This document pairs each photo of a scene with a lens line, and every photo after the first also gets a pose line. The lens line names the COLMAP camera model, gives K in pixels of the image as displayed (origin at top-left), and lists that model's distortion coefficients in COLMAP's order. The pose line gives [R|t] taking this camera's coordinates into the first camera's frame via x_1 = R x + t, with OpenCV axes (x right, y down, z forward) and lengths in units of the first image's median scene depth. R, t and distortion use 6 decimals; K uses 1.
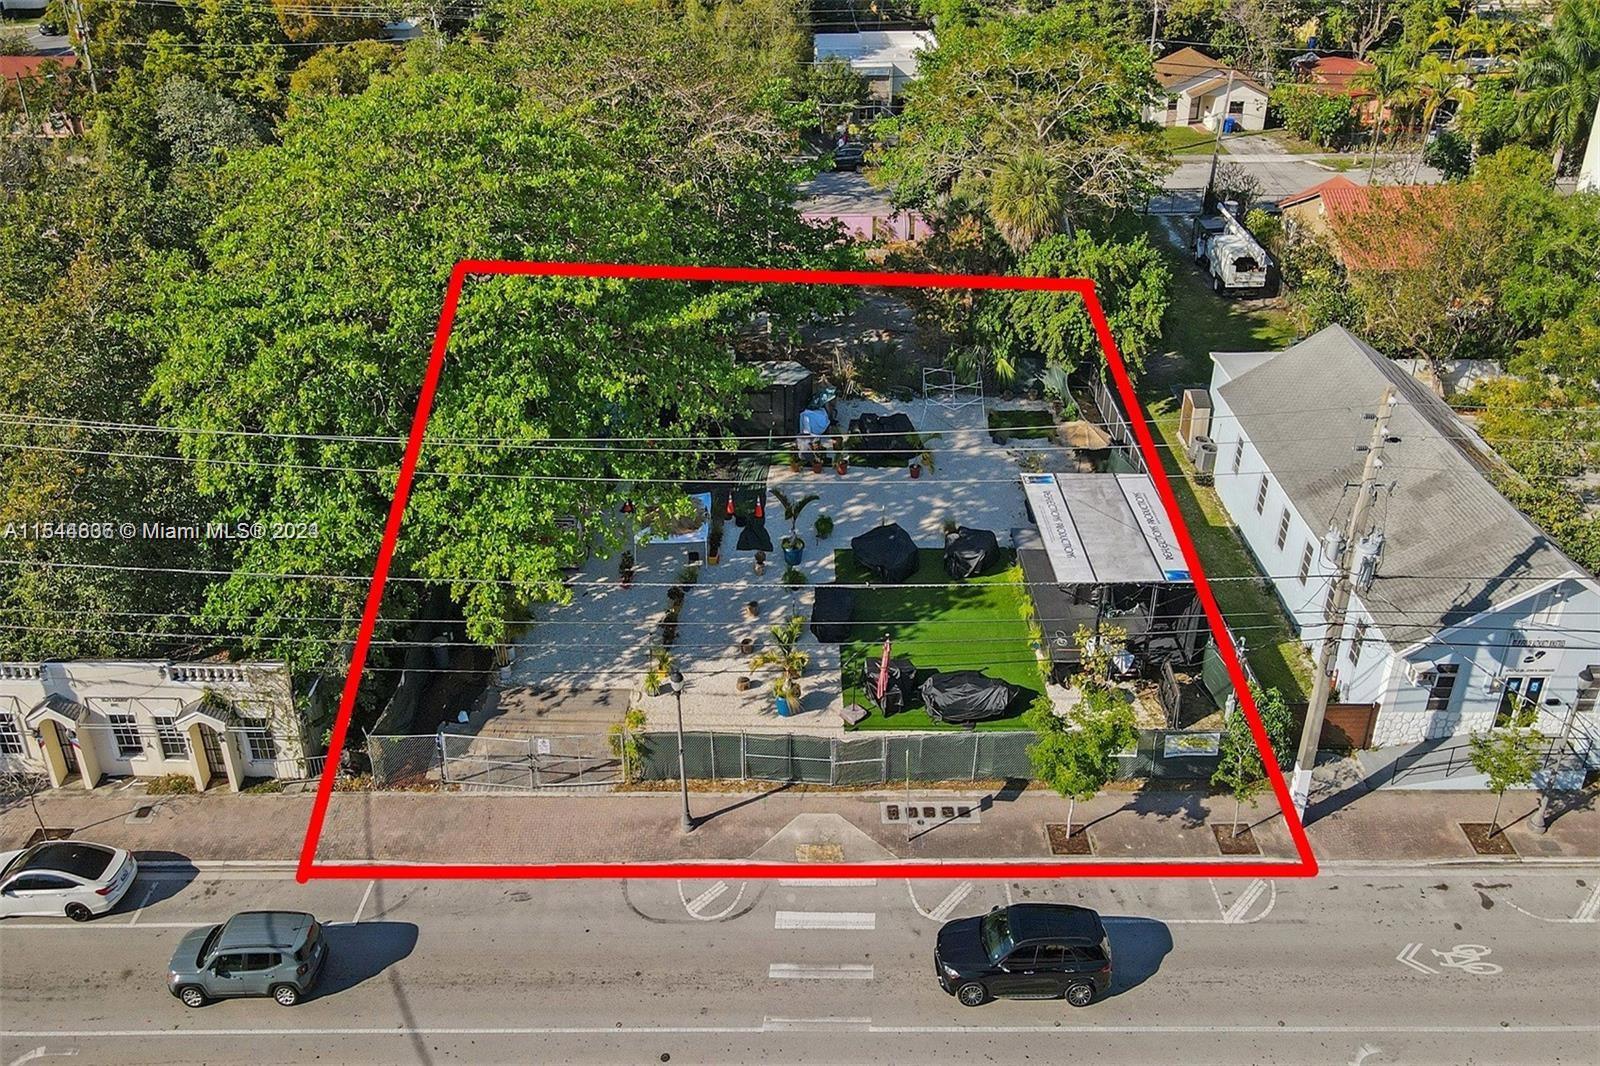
lens RADIAL K [[1421.2, 0, 800.0], [0, 1421.2, 533.0], [0, 0, 1]] dist [0.011596, 0.010713]
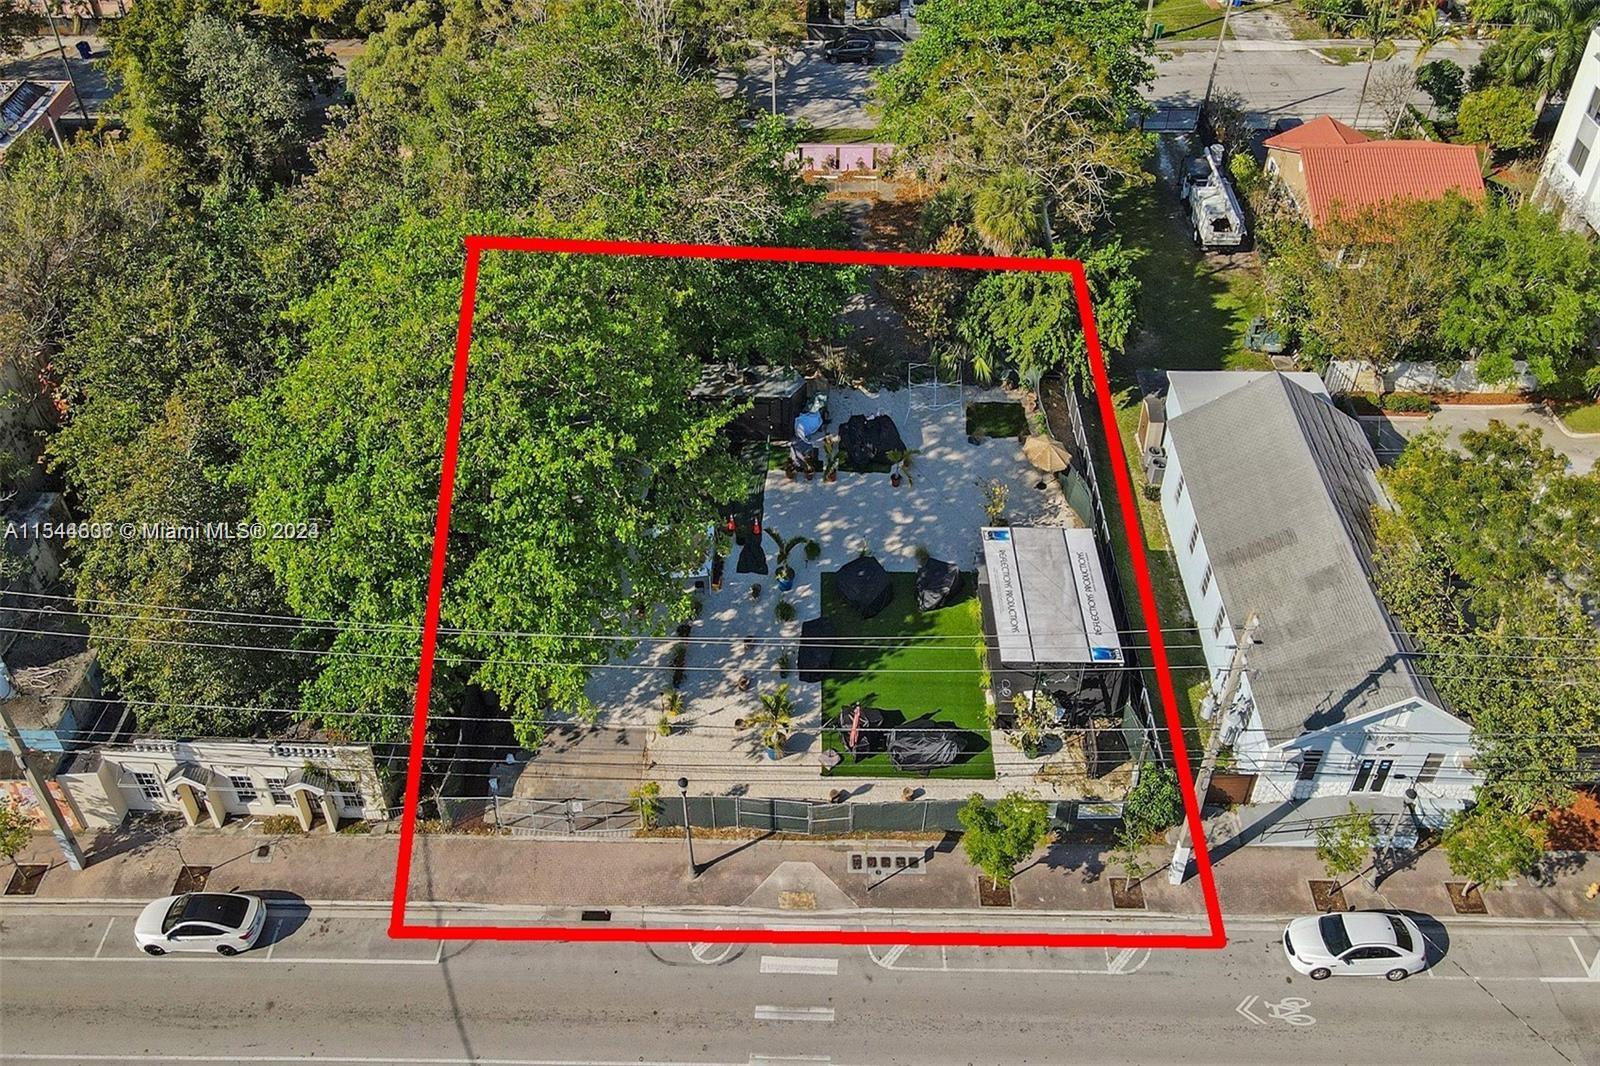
lens RADIAL K [[1429.4, 0, 788.5], [0, 1429.4, 534.8], [0, 0, 1]] dist [0.008063, 0.009866]
pose [[0.999766, 0.010678, -0.018819, 0.025264], [-0.006487, 0.977662, 0.210084, -0.341539], [0.020642, -0.209912, 0.977502, -0.168378]]
